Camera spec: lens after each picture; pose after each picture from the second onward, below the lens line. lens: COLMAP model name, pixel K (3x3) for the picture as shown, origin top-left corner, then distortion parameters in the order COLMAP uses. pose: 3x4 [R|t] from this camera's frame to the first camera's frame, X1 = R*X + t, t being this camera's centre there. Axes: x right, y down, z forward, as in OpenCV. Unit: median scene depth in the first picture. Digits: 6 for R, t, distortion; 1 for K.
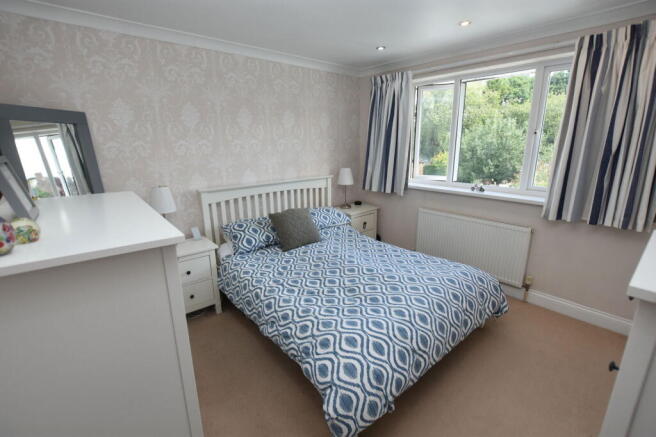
lens RADIAL K [[296.0, 0, 331.2], [0, 296.0, 221.0], [0, 0, 1]] dist [-0.016983, 0.000198]
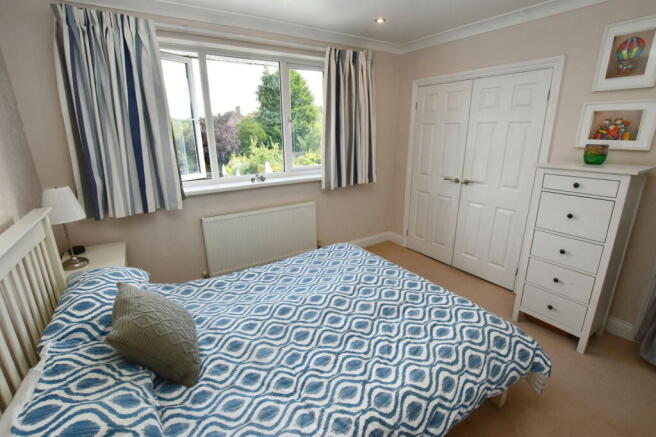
lens RADIAL K [[296.0, 0, 331.2], [0, 296.0, 221.0], [0, 0, 1]] dist [-0.016983, 0.000198]
pose [[0.139987, -0.291121, 0.946389, -0.518611], [0.264050, 0.932163, 0.247687, -0.192178], [-0.954296, 0.215221, 0.207361, 0.732804]]
